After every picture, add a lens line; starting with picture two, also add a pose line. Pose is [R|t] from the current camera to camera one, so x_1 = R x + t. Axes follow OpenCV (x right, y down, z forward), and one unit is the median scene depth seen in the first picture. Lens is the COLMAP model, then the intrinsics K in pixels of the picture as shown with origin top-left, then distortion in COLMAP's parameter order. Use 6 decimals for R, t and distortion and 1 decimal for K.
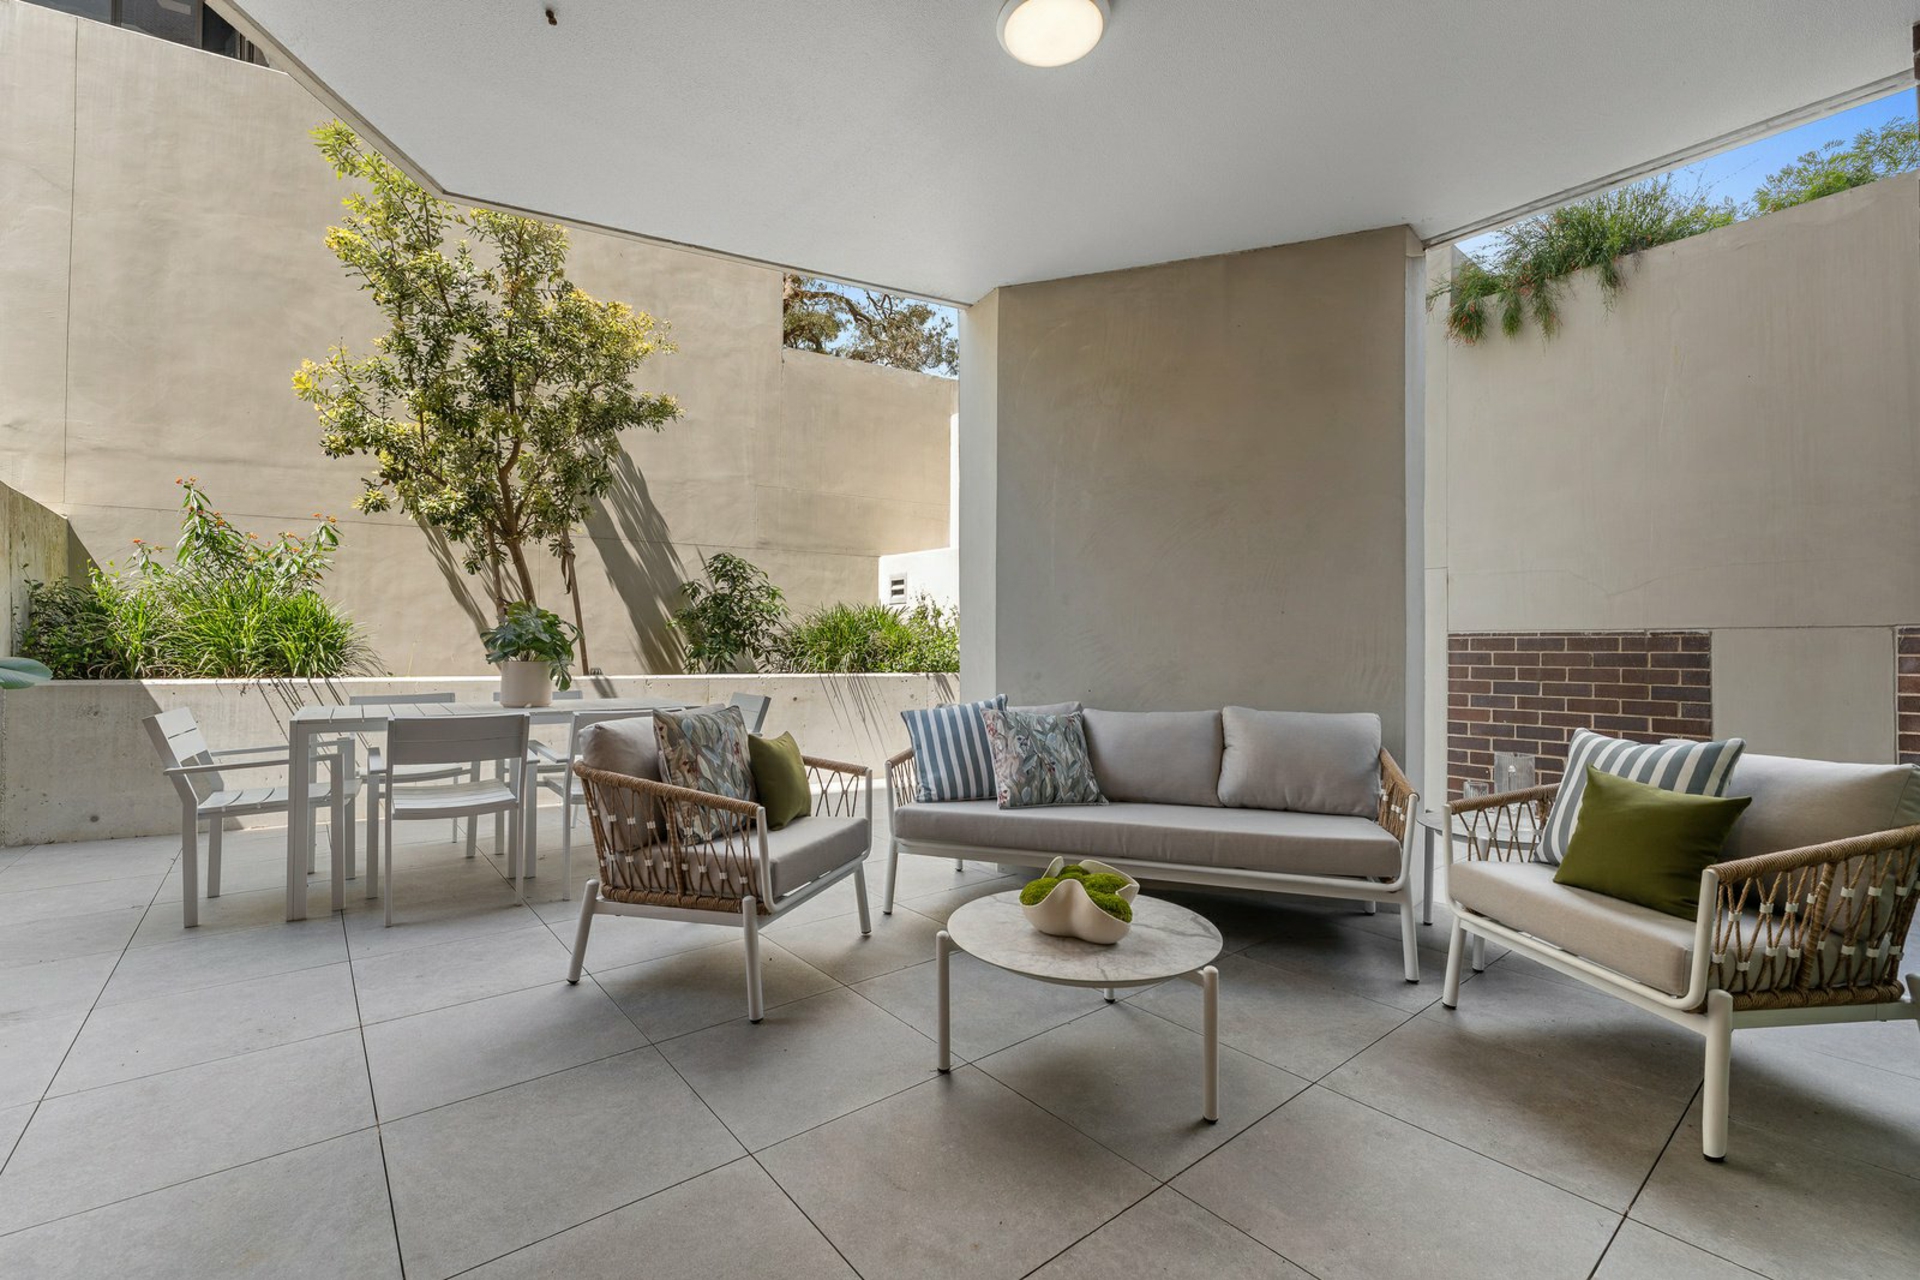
lens RADIAL K [[815.3, 0, 959.7], [0, 815.3, 643.6], [0, 0, 1]] dist [0.000328, -0.000330]
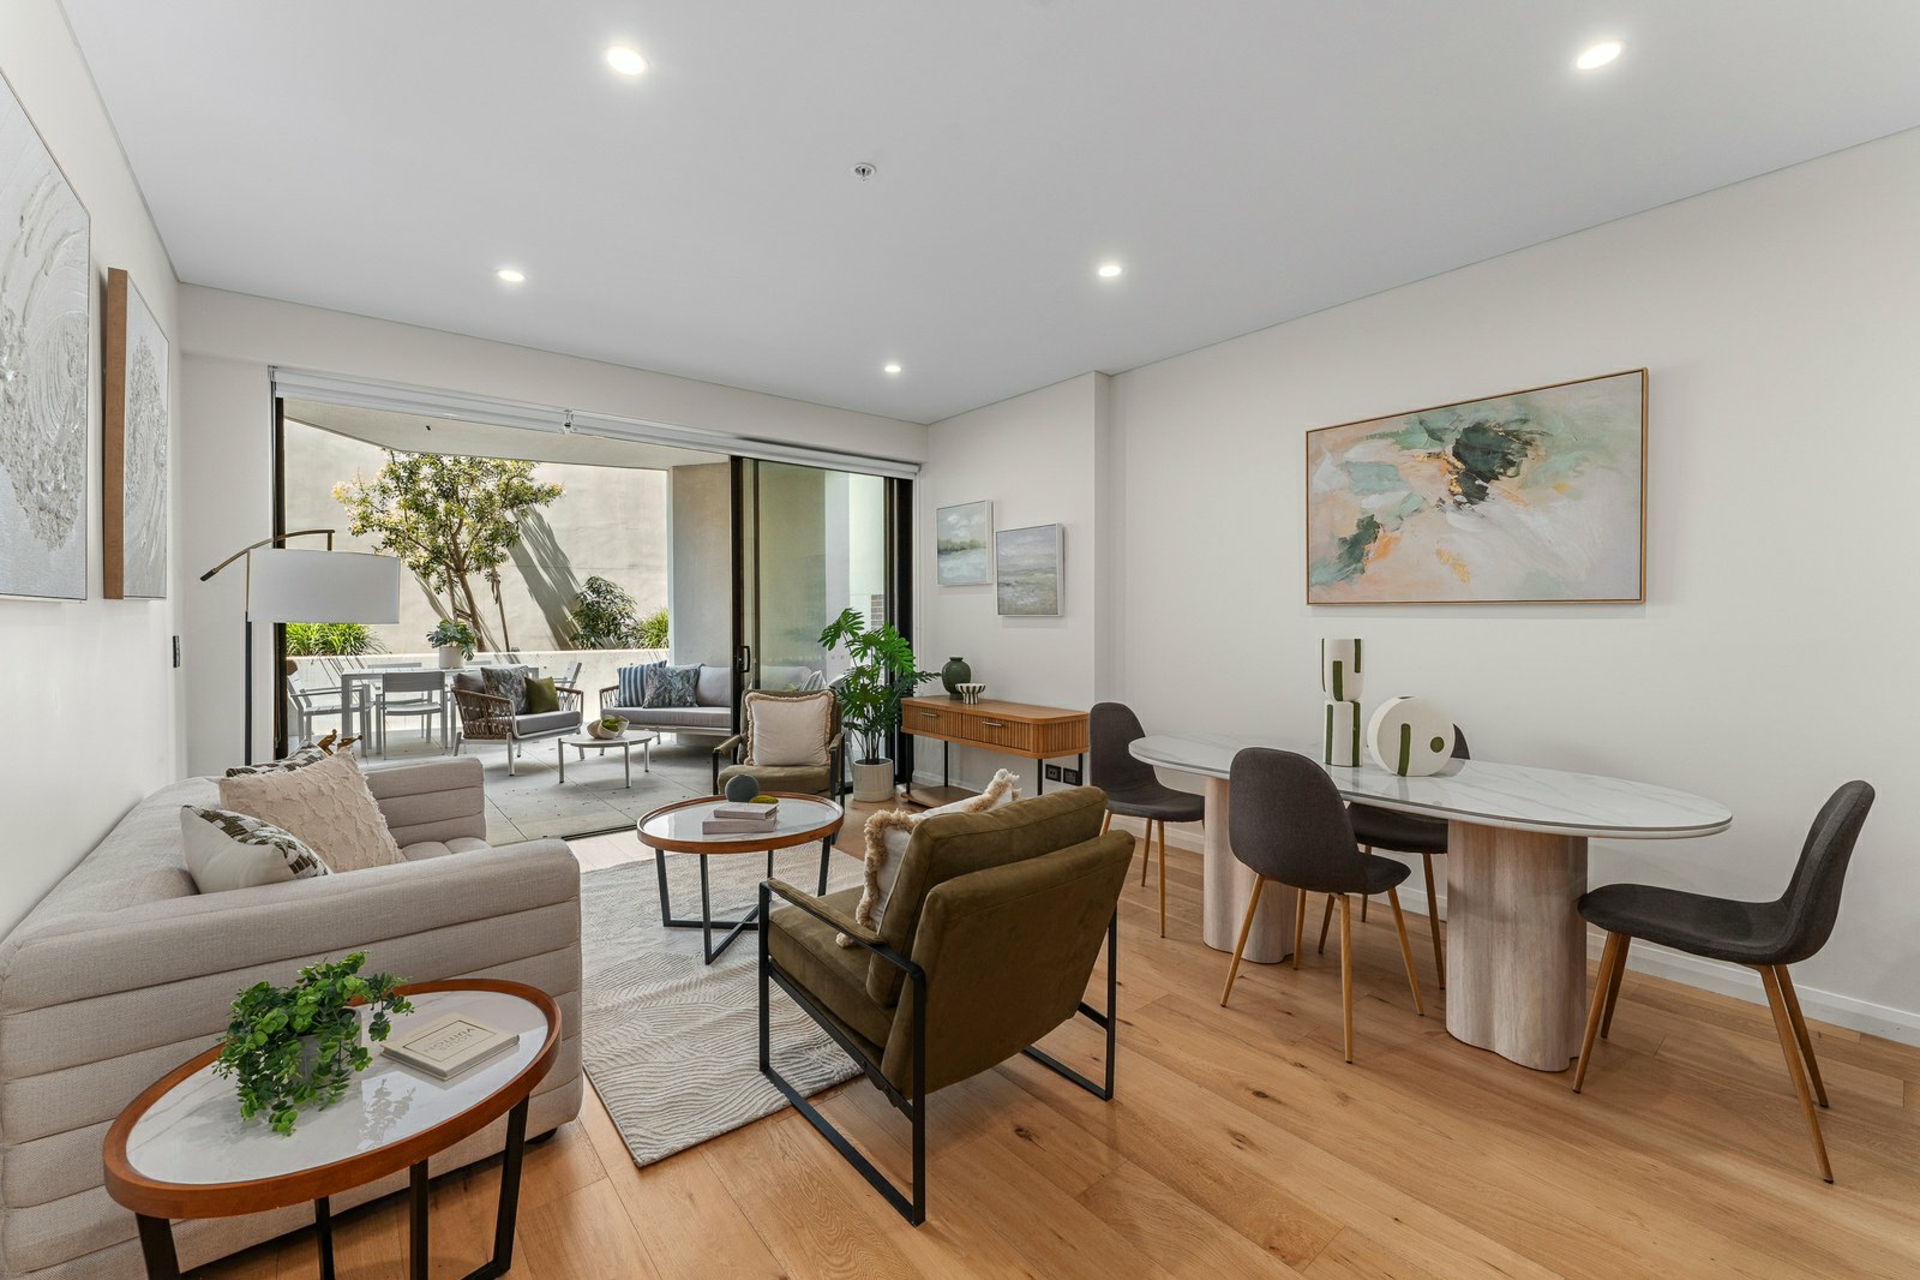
lens RADIAL K [[779.1, 0, 962.1], [0, 779.1, 627.0], [0, 0, 1]] dist [0.000170, 0.000194]
pose [[0.999926, -0.011724, 0.003376, 0.566278], [0.011659, 0.999759, 0.018599, -0.037555], [-0.003593, -0.018558, 0.999821, -0.734987]]
